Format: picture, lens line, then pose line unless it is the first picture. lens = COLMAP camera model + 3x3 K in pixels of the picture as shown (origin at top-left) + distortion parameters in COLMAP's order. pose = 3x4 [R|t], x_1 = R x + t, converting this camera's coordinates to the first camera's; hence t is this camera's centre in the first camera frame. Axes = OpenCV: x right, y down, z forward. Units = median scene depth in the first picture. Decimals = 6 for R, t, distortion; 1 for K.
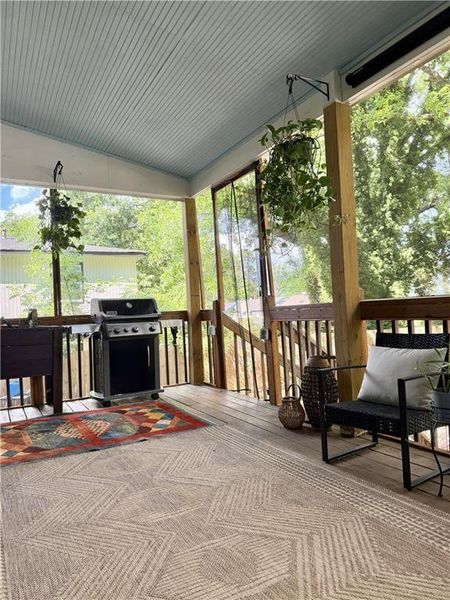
lens RADIAL K [[424.7, 0, 225.0], [0, 424.7, 300.0], [0, 0, 1]] dist [0.107627, -0.154639]
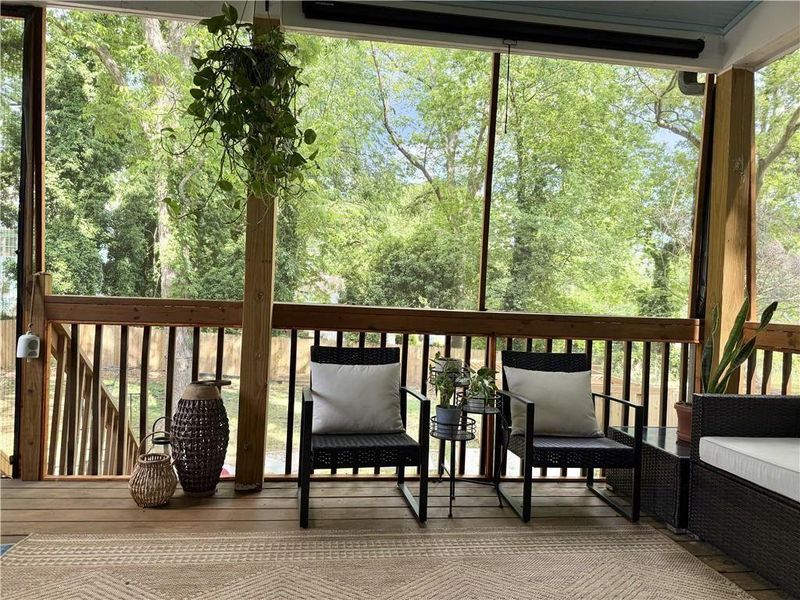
lens RADIAL K [[566.3, 0, 400.0], [0, 566.3, 300.0], [0, 0, 1]] dist [0.107627, -0.154639]
pose [[0.368720, 0.074594, 0.926543, -0.614104], [-0.080627, 0.995585, -0.048067, 0.031509], [-0.926037, -0.056981, 0.373106, 0.515575]]
